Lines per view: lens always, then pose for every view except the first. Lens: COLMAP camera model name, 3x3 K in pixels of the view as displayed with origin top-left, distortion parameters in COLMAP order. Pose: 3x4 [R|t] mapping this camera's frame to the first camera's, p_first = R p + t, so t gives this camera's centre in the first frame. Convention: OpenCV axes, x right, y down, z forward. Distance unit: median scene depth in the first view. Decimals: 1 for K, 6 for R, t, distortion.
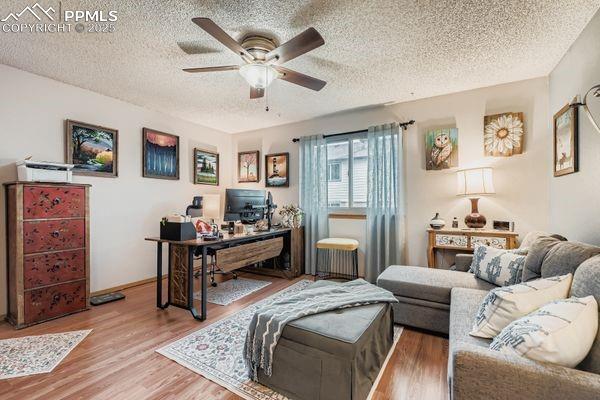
lens RADIAL K [[256.9, 0, 303.6], [0, 256.9, 204.1], [0, 0, 1]] dist [0.006739, -0.002160]
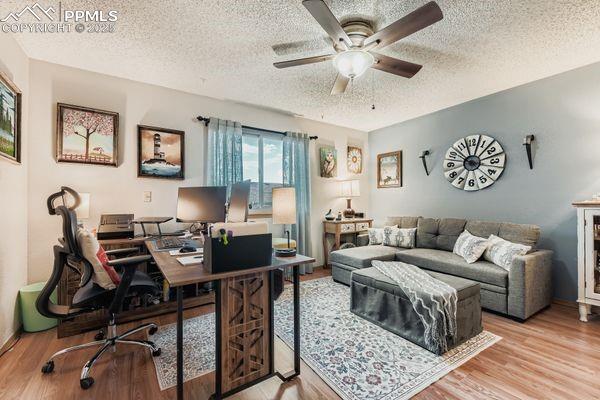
lens RADIAL K [[256.9, 0, 301.8], [0, 256.9, 201.9], [0, 0, 1]] dist [0.006739, -0.002160]
pose [[0.442038, 0.002574, 0.896993, -0.782247], [0.006334, 0.999962, -0.005991, 0.002570], [-0.896974, 0.008330, 0.442005, 0.541892]]
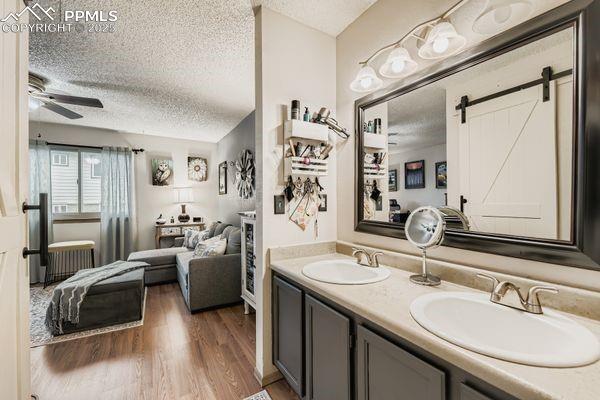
lens RADIAL K [[256.9, 0, 303.0], [0, 256.9, 201.9], [0, 0, 1]] dist [0.006739, -0.002160]
pose [[0.479536, 0.002593, 0.877518, -0.415089], [0.007994, 0.999941, -0.007323, -0.021050], [-0.877486, 0.010527, 0.479487, -0.467986]]
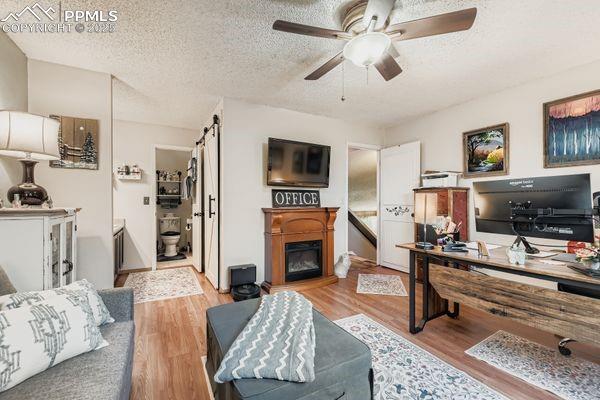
lens RADIAL K [[256.9, 0, 299.8], [0, 256.9, 201.3], [0, 0, 1]] dist [0.006739, -0.002160]
pose [[-0.509984, 0.002422, -0.860180, 0.467411], [0.002295, 0.999996, 0.001455, -0.011898], [0.860181, -0.001232, -0.509988, 0.885984]]
